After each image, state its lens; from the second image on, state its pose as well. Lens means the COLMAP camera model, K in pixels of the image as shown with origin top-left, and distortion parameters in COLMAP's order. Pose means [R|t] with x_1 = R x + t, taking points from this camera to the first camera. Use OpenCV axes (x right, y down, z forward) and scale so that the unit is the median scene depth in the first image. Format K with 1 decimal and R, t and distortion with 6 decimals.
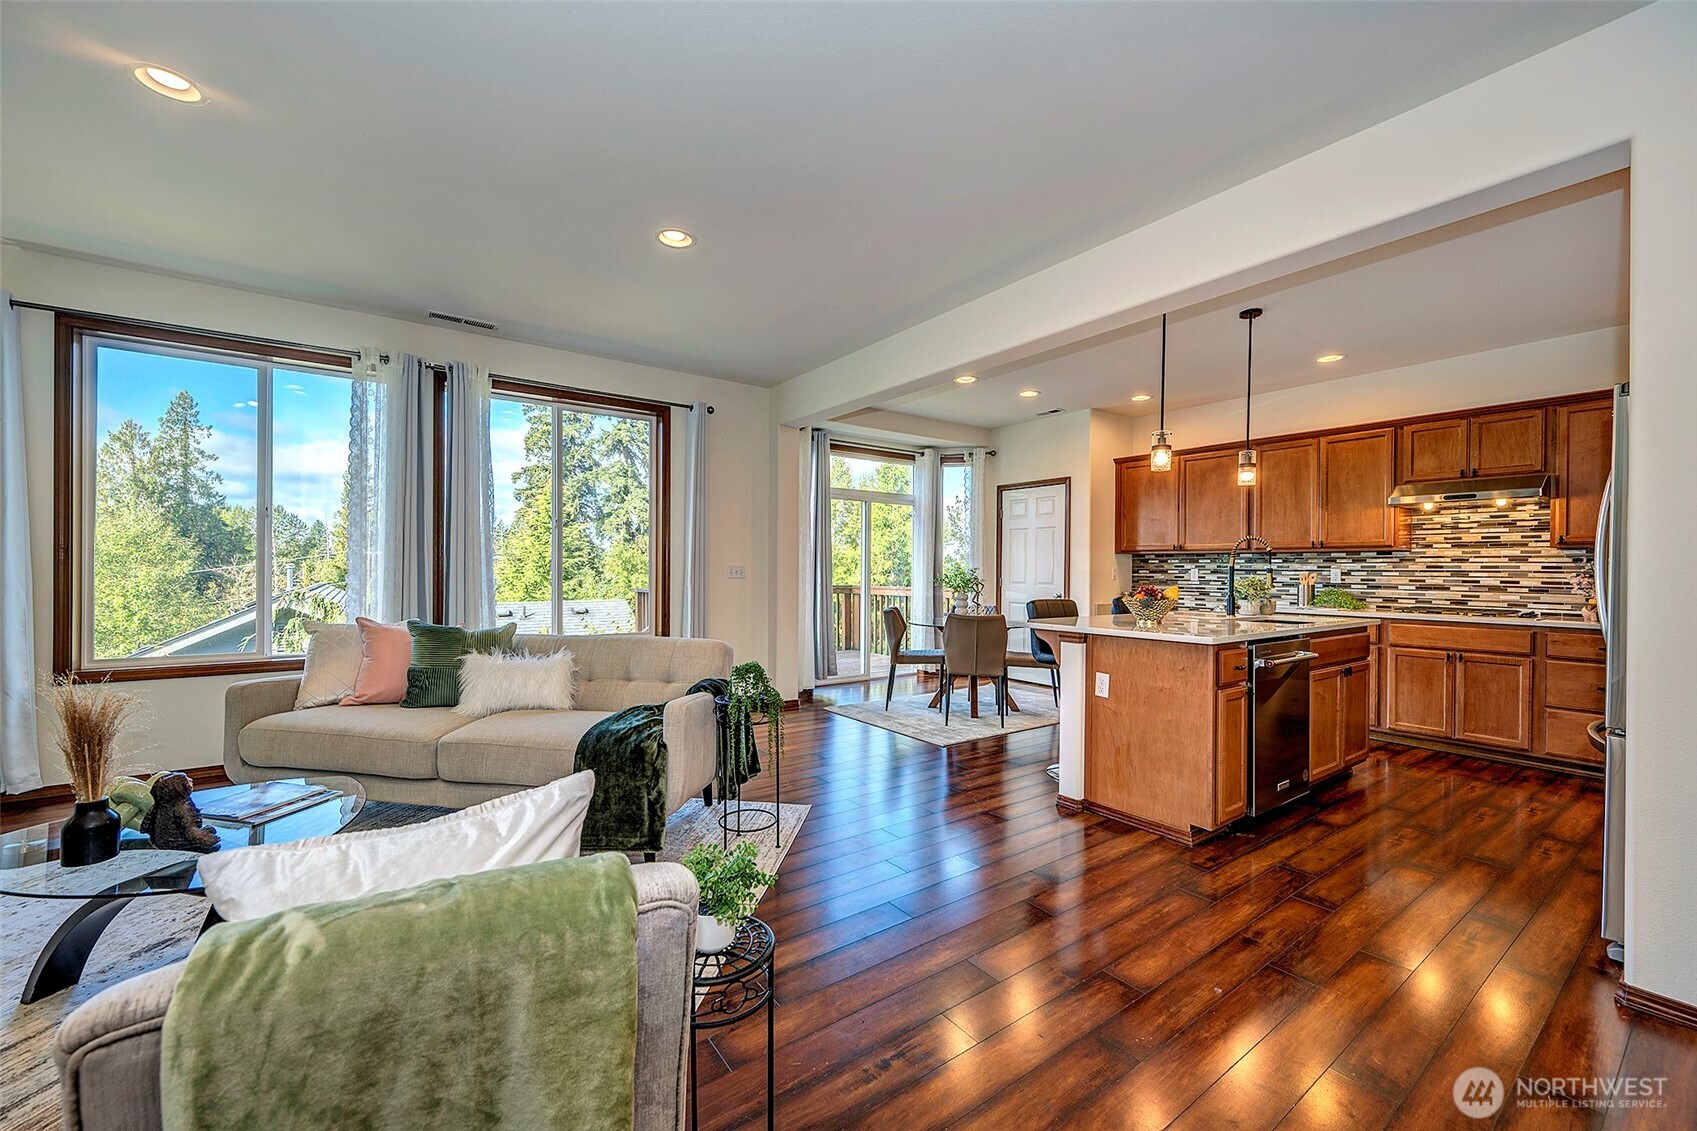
lens RADIAL K [[660.2, 0, 837.4], [0, 660.2, 572.4], [0, 0, 1]] dist [0.000148, 0.000065]
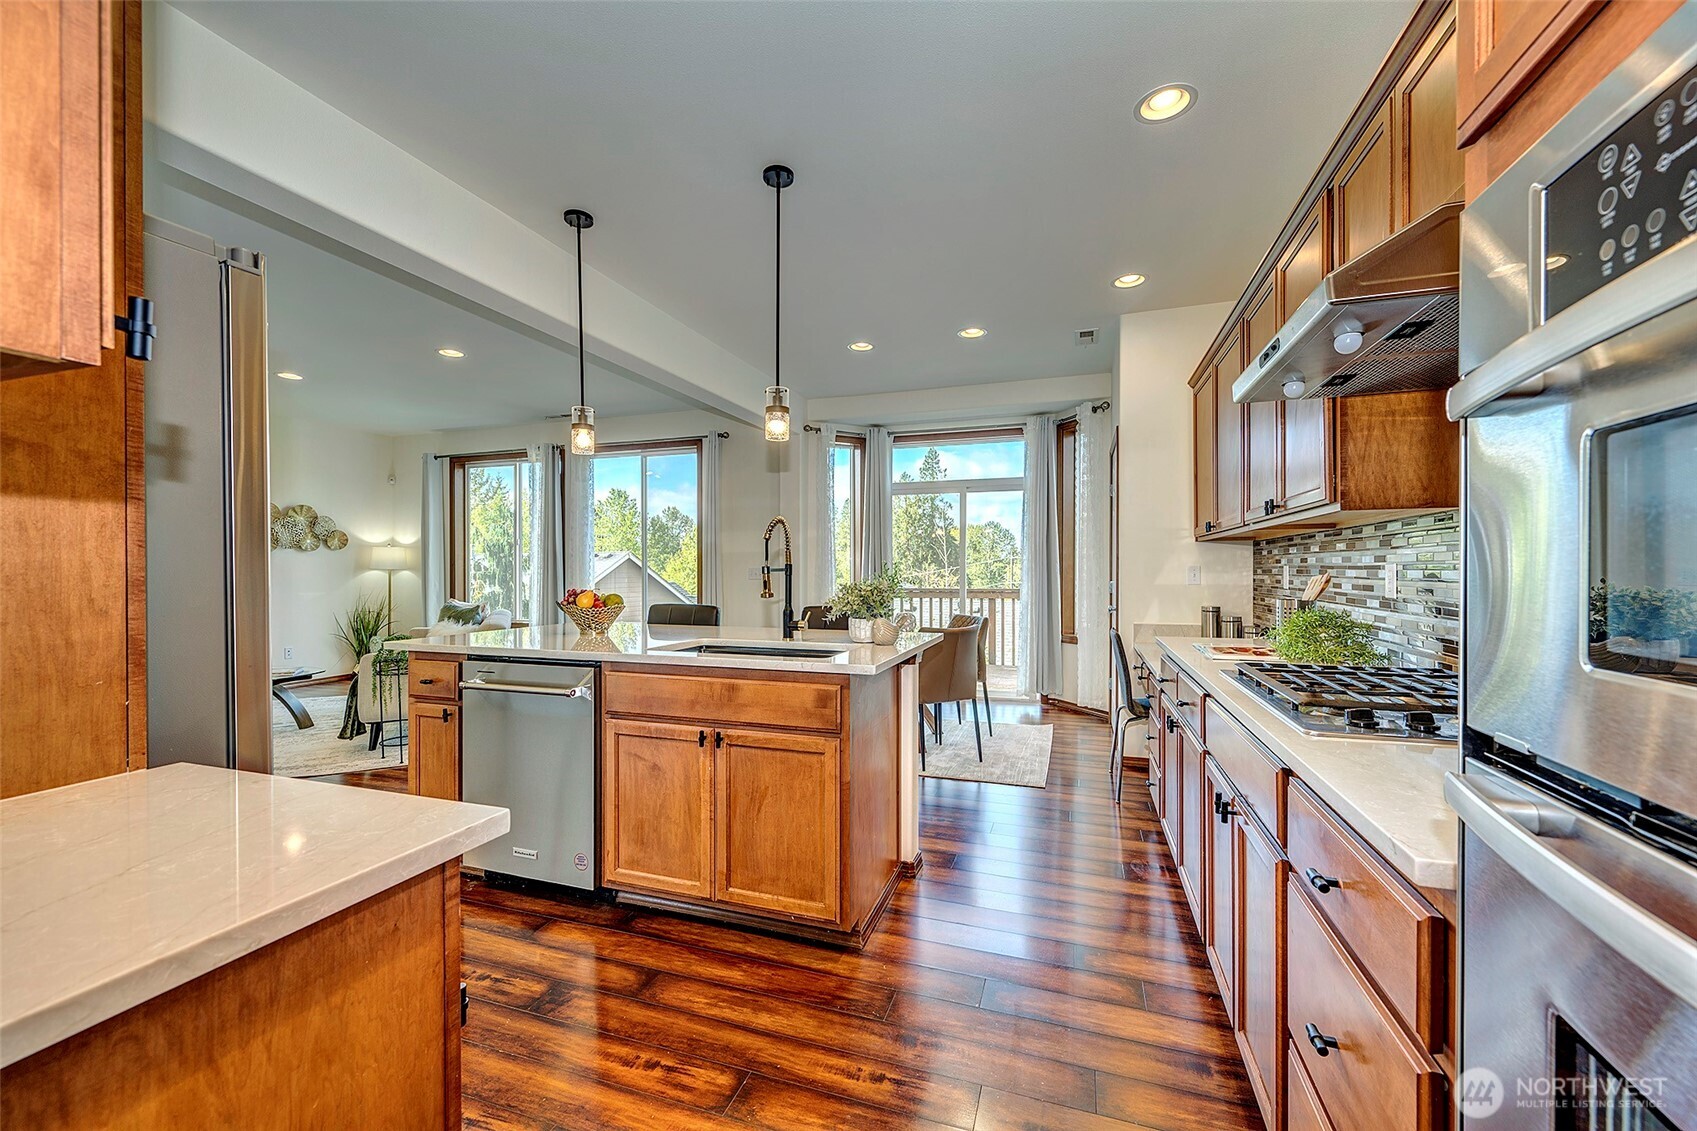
lens RADIAL K [[658.0, 0, 848.5], [0, 658.0, 568.8], [0, 0, 1]] dist [0.000429, 0.000032]
pose [[0.590196, -0.009430, -0.807205, 0.885541], [0.002840, 0.999950, -0.009605, 0.002553], [0.807255, 0.003376, 0.590193, 0.500853]]
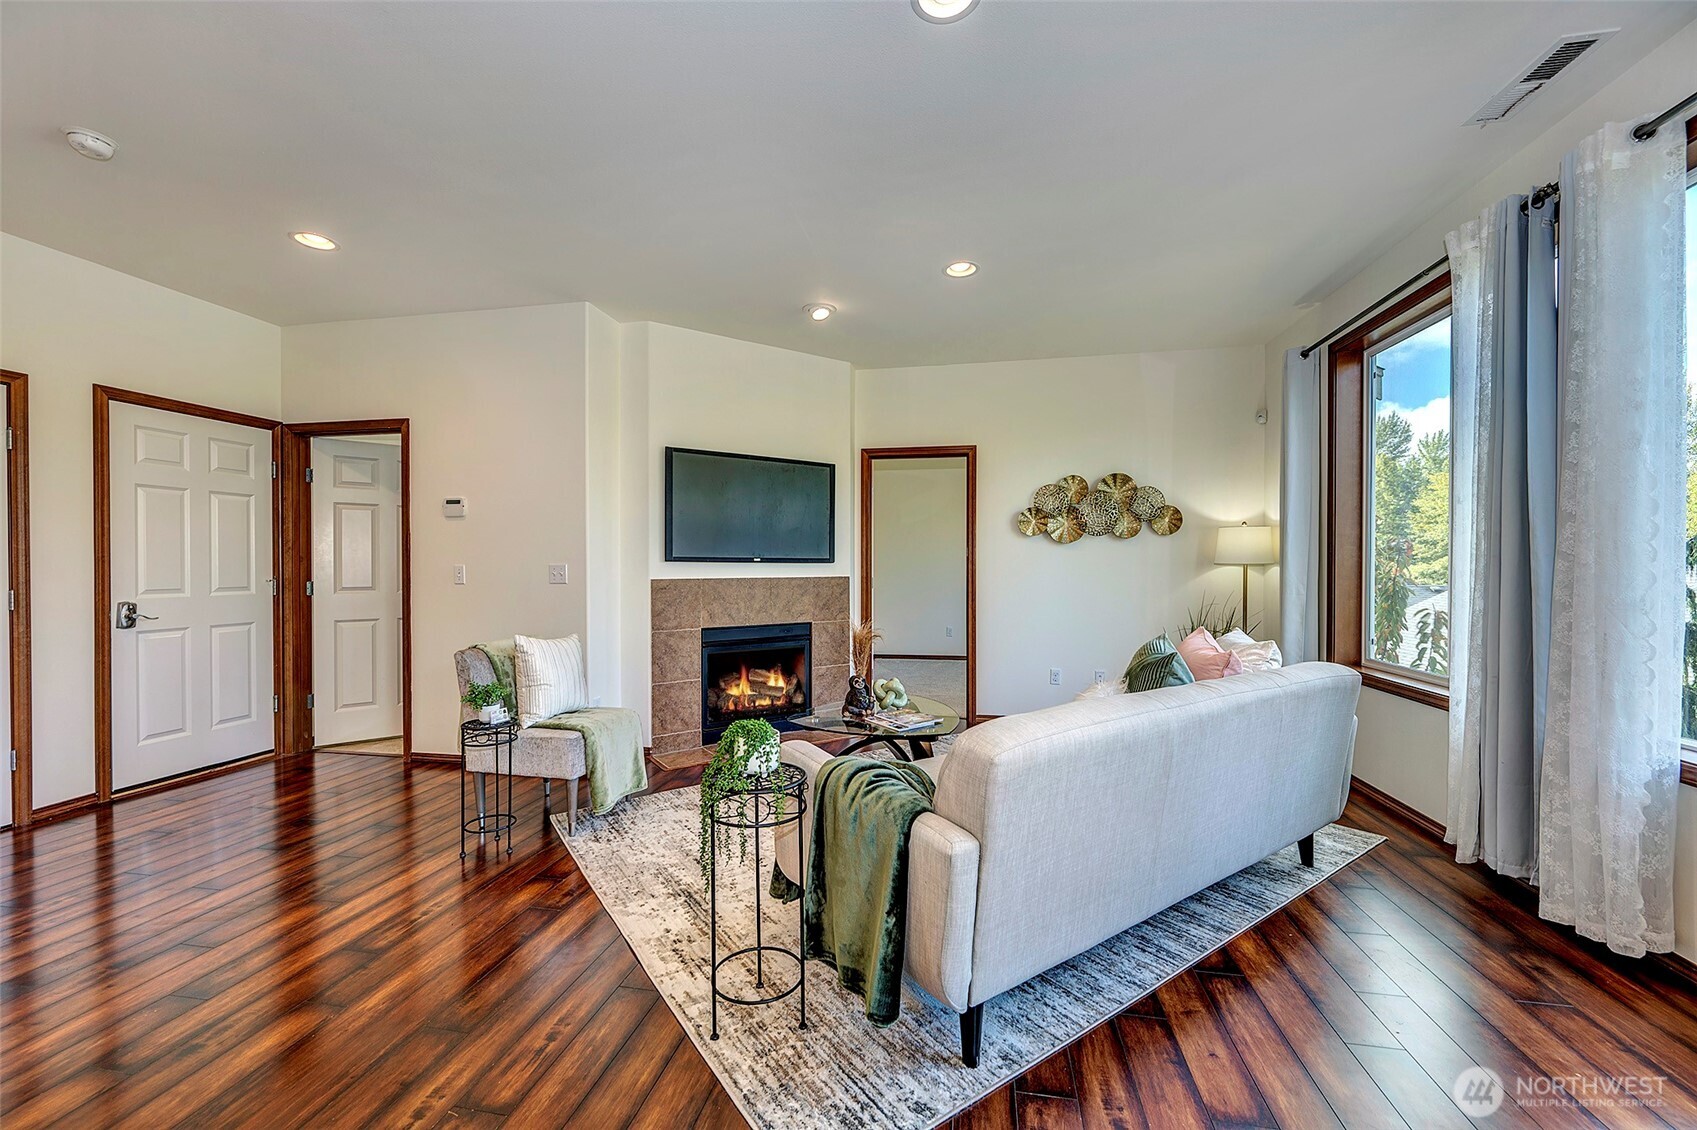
lens RADIAL K [[667.7, 0, 851.3], [0, 667.7, 572.0], [0, 0, 1]] dist [-0.000901, -0.000191]
pose [[-0.715372, -0.000445, -0.698744, 0.130335], [-0.006961, 0.999955, 0.006490, -0.004747], [0.698709, 0.009507, -0.715343, 0.799930]]
